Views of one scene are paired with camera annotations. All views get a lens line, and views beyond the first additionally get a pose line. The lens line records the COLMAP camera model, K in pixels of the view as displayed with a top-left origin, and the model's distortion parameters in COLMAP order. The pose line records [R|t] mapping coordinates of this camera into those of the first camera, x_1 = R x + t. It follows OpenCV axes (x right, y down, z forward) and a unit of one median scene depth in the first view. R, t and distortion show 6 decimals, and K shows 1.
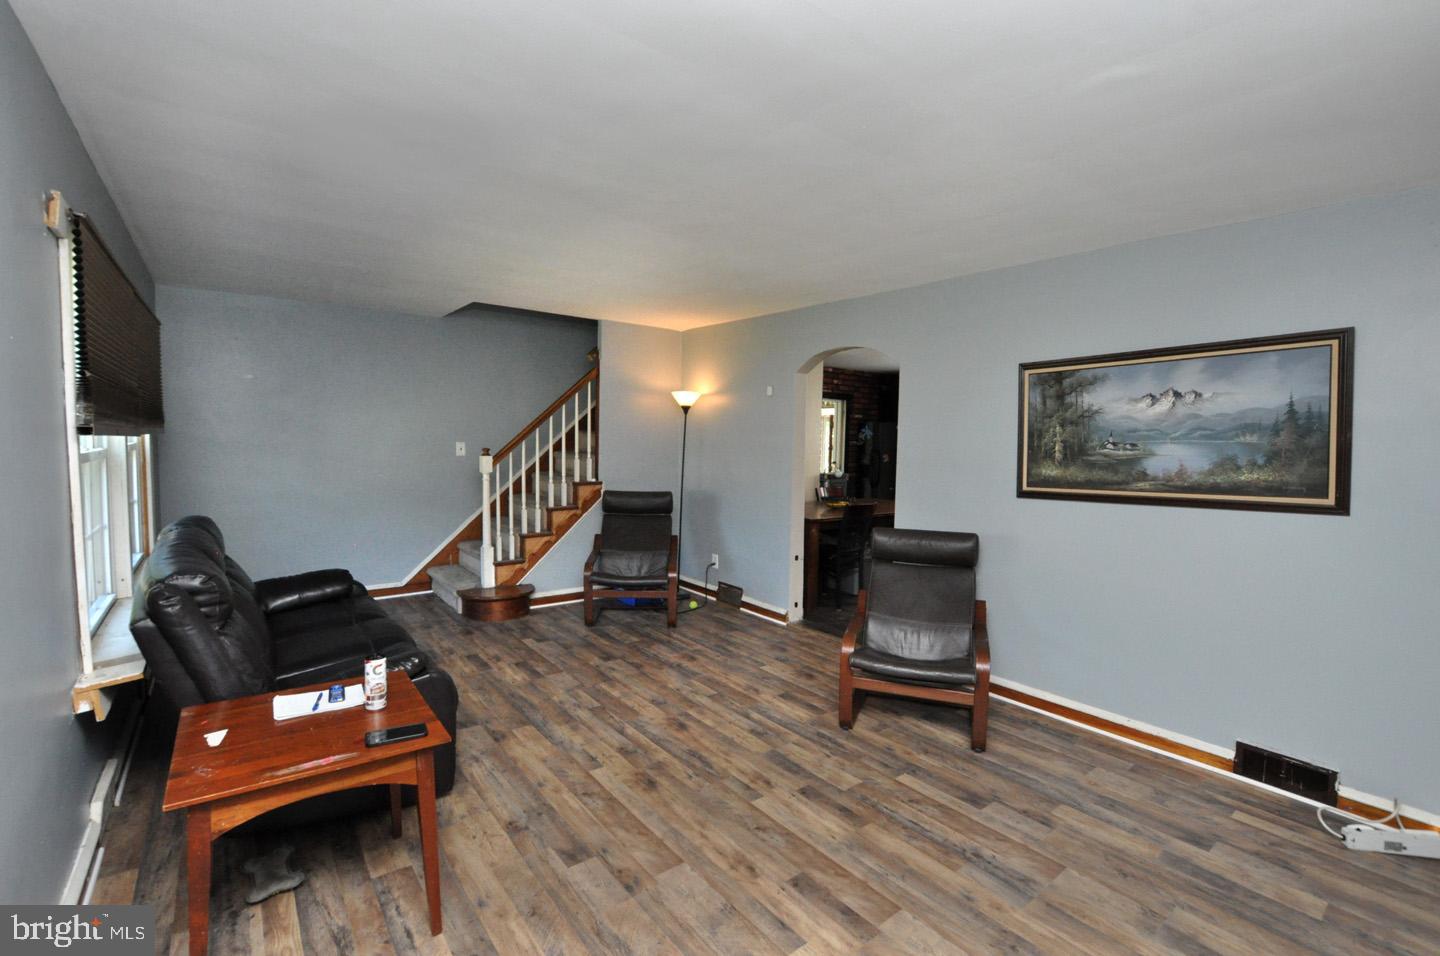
lens RADIAL K [[632.0, 0, 727.2], [0, 632.0, 473.1], [0, 0, 1]] dist [-0.022815, 0.000623]
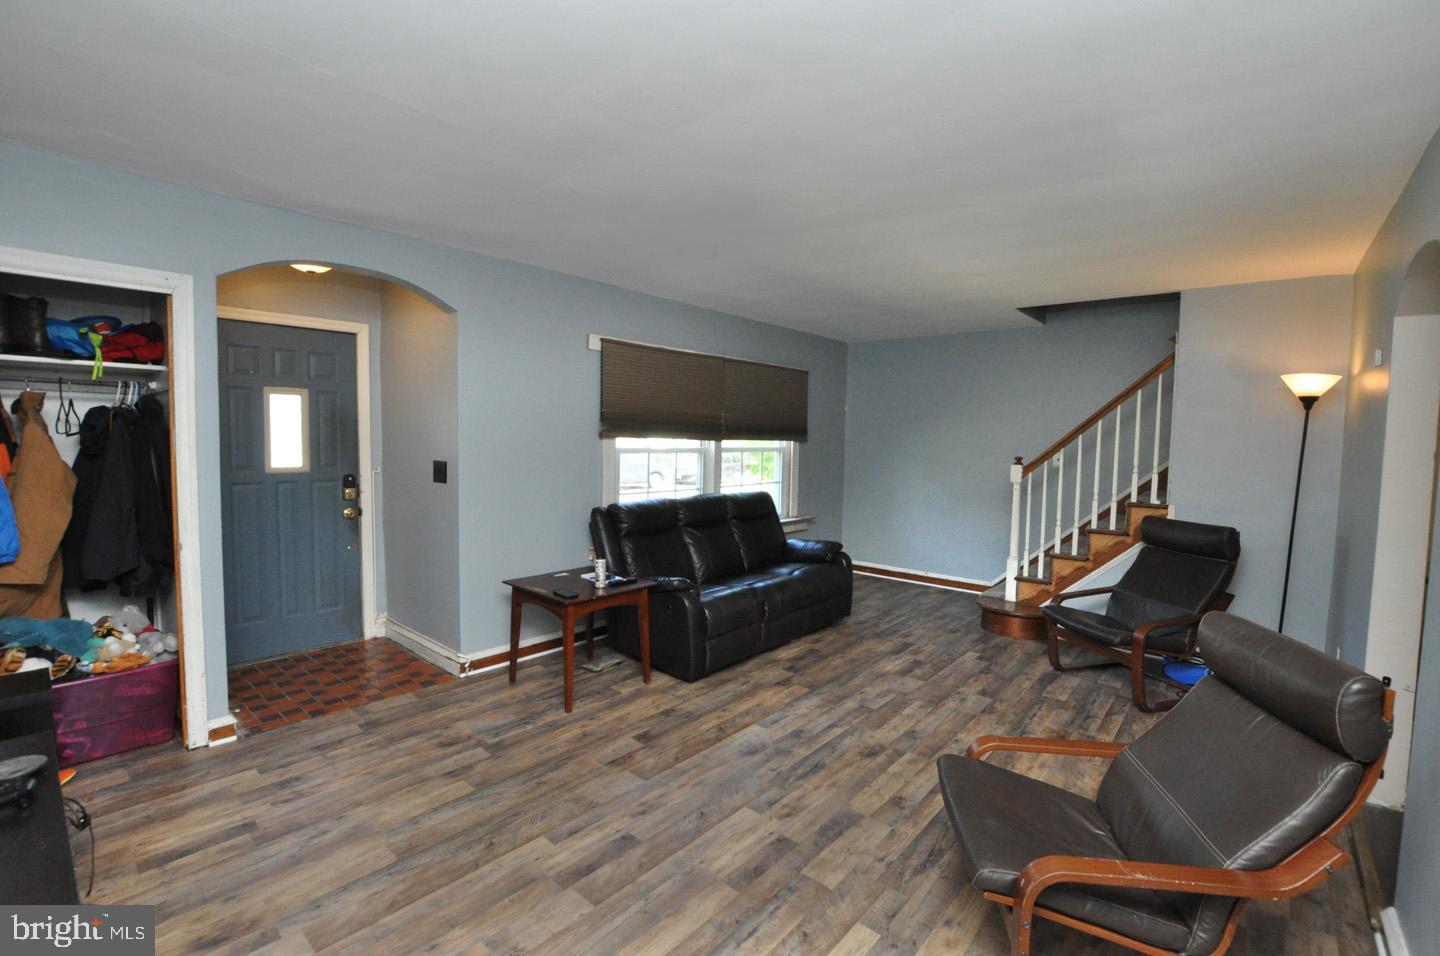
lens RADIAL K [[632.0, 0, 724.4], [0, 632.0, 479.5], [0, 0, 1]] dist [-0.022815, 0.000623]
pose [[0.184673, 0.045861, -0.981729, 0.723876], [-0.068408, 0.997088, 0.033711, -0.010545], [0.980416, 0.060933, 0.187273, 0.564603]]
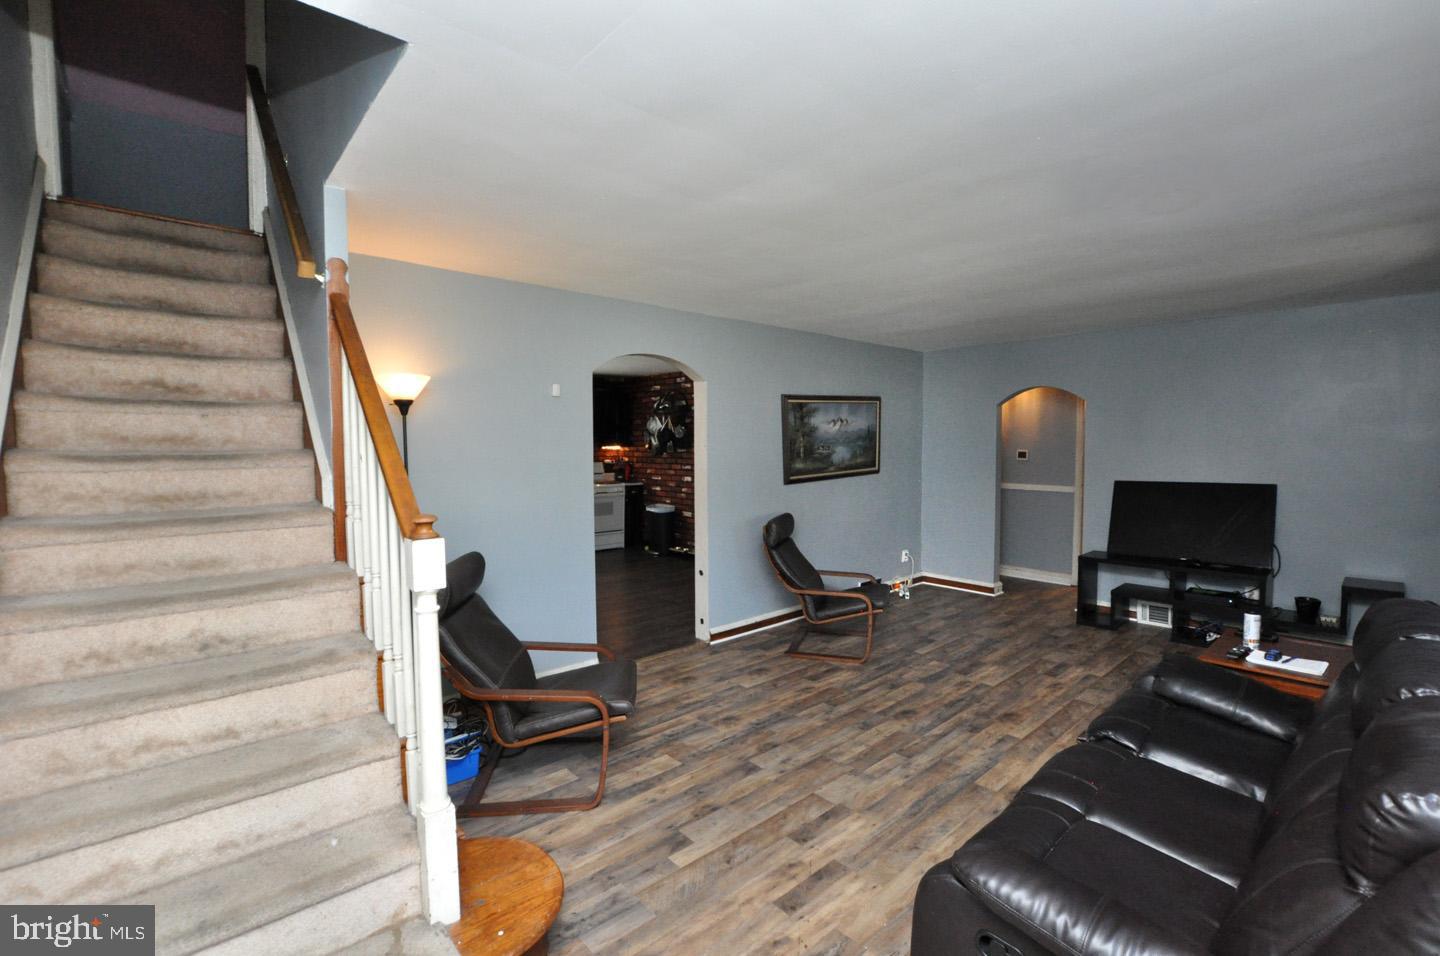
lens RADIAL K [[632.0, 0, 722.9], [0, 632.0, 479.7], [0, 0, 1]] dist [-0.022815, 0.000623]
pose [[-0.060225, -0.081131, 0.994882, -1.062626], [0.057023, 0.994784, 0.084575, -0.112751], [-0.996555, 0.061824, -0.055285, 1.286113]]
